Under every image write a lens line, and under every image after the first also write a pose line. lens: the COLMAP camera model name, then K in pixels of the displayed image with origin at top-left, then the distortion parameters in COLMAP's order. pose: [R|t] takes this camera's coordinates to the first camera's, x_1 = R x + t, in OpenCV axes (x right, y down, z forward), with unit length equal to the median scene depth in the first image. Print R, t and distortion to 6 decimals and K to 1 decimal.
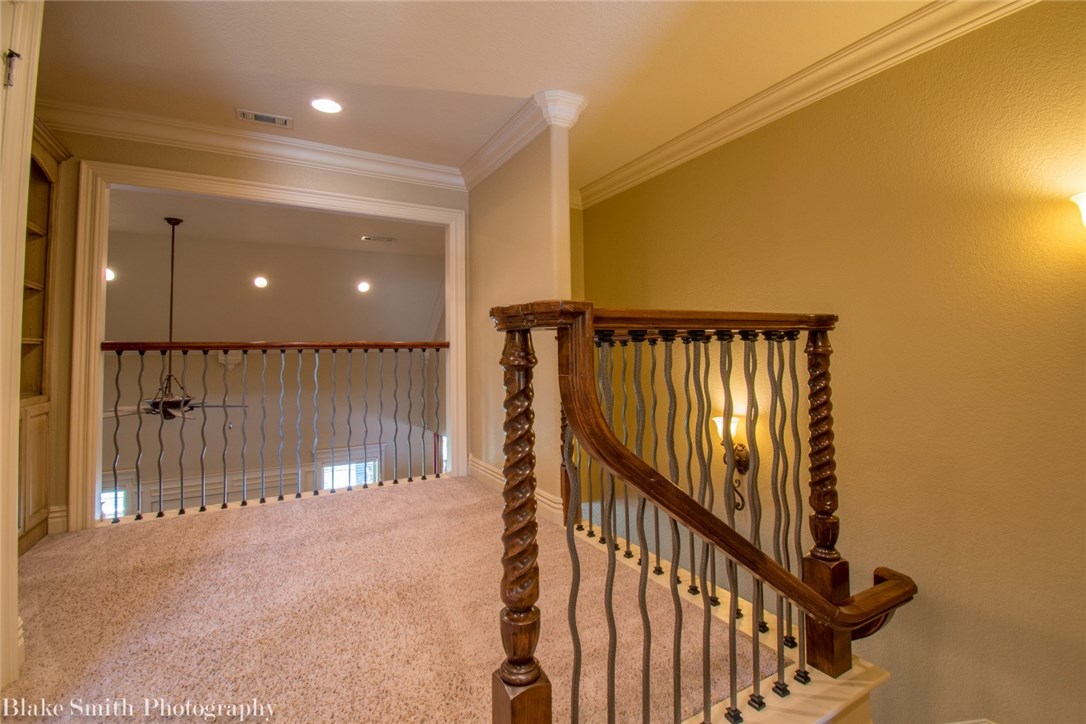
lens RADIAL K [[495.9, 0, 544.9], [0, 495.9, 324.8], [0, 0, 1]] dist [-0.000020, -0.000835]
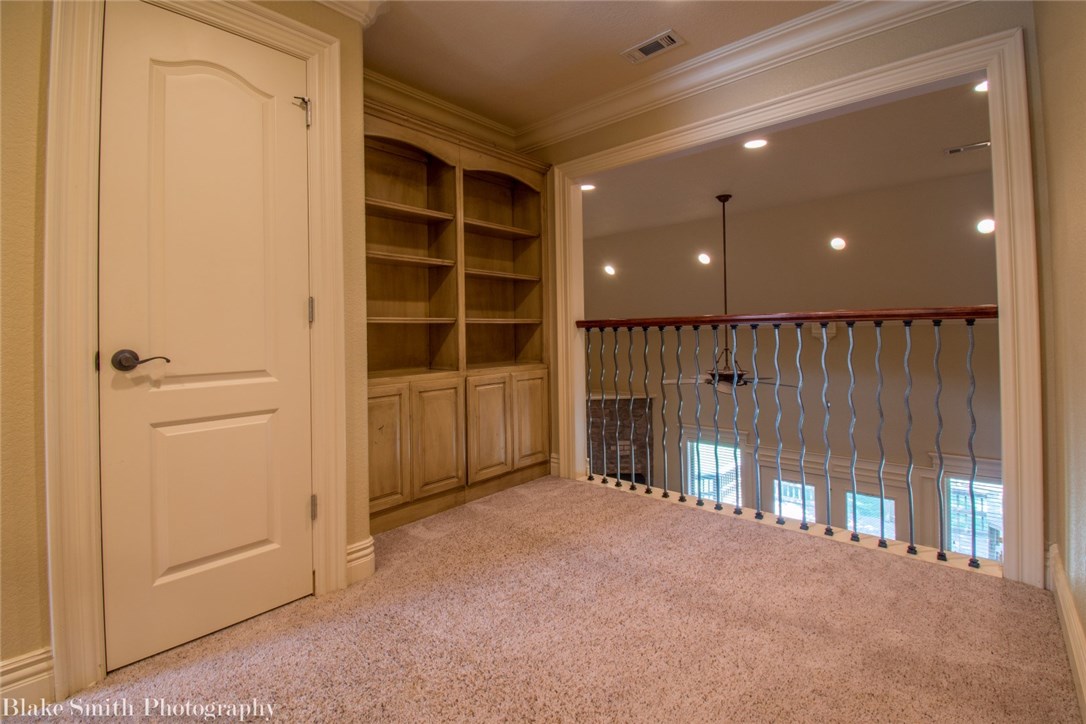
lens RADIAL K [[495.9, 0, 544.9], [0, 495.9, 324.8], [0, 0, 1]] dist [-0.000020, -0.000835]
pose [[0.331549, -0.007752, -0.943406, 0.167065], [0.062819, 0.997928, 0.013877, 0.025394], [0.941344, -0.063865, 0.331349, 0.560572]]
